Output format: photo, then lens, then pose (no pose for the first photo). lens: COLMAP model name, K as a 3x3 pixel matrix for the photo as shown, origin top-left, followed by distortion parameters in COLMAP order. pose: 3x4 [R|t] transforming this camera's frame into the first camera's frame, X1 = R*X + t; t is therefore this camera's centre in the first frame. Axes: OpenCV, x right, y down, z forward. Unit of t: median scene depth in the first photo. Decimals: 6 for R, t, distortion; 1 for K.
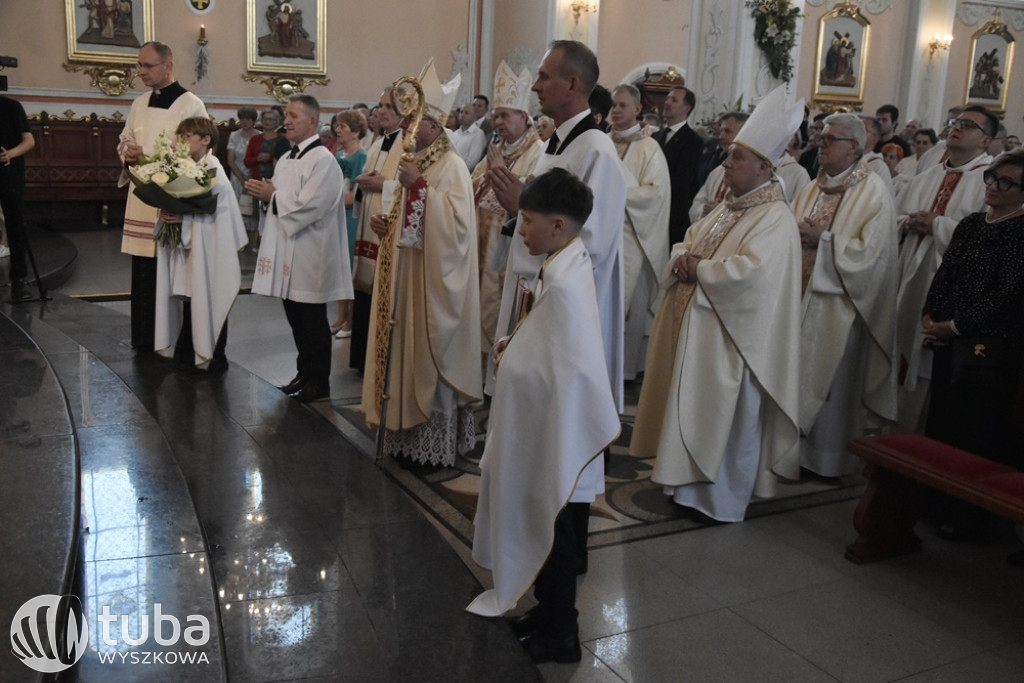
lens RADIAL K [[1028.2, 0, 509.8], [0, 1028.2, 363.1], [0, 0, 1]] dist [-0.058953, 0.092374]
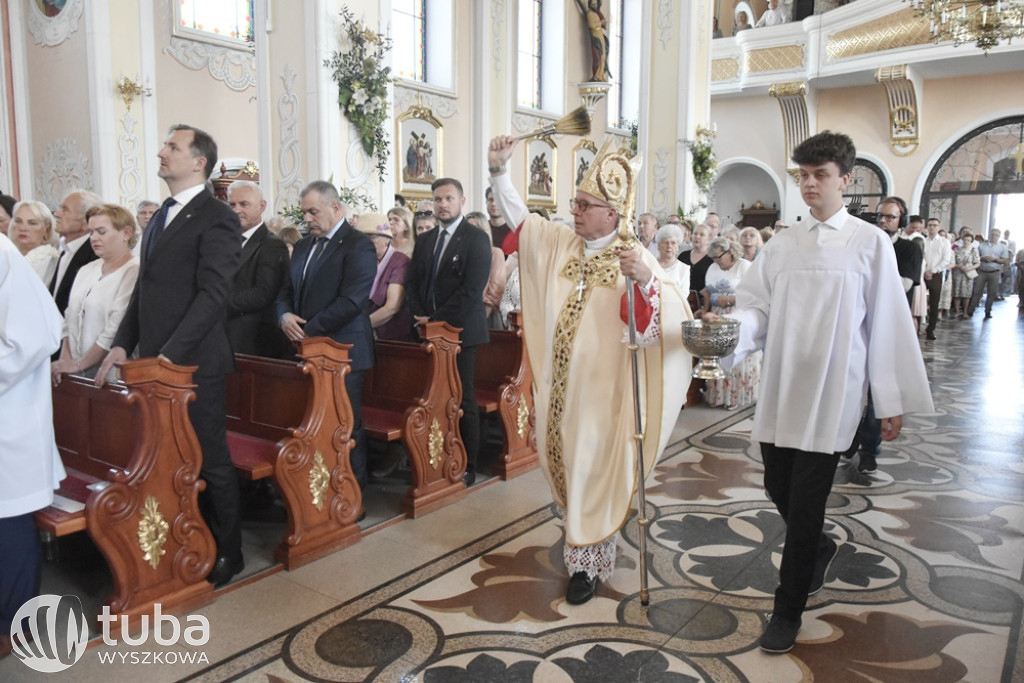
lens RADIAL K [[787.7, 0, 509.5], [0, 787.7, 354.6], [0, 0, 1]] dist [-0.047345, 0.012247]
pose [[0.903969, -0.096288, 0.416615, 0.061228], [0.128138, 0.990540, -0.049100, -0.054801], [-0.407946, 0.097769, 0.907756, 0.291588]]
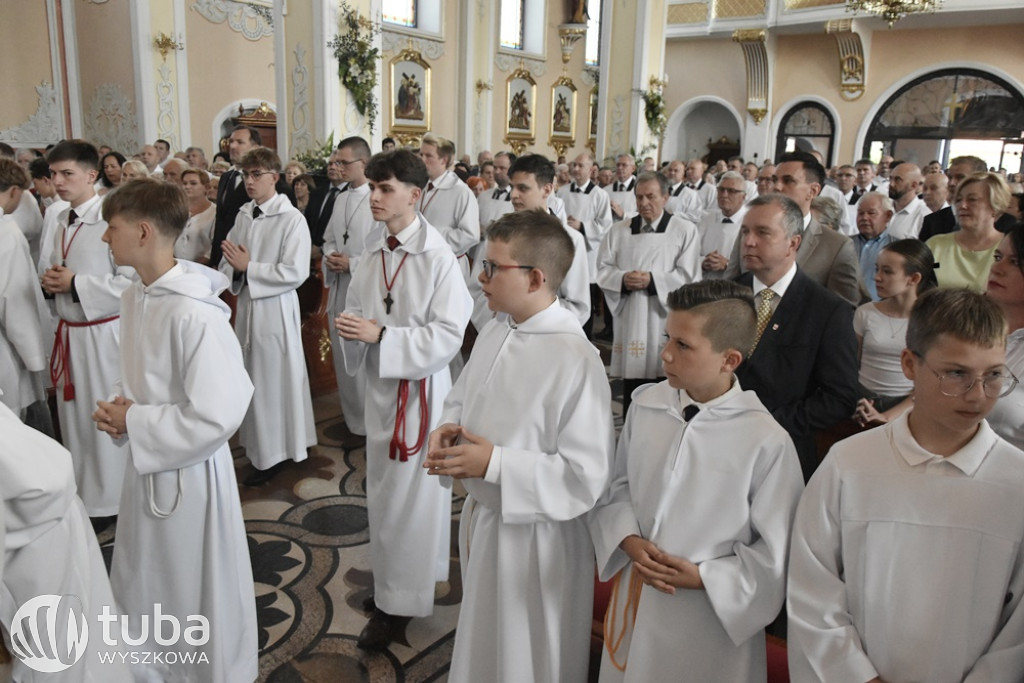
lens RADIAL K [[787.7, 0, 509.5], [0, 787.7, 354.6], [0, 0, 1]] dist [-0.047345, 0.012247]
pose [[0.905946, -0.115663, 0.407288, 0.026535], [0.102486, 0.993262, 0.054106, -0.042482], [-0.410802, -0.007275, 0.911696, 0.135676]]
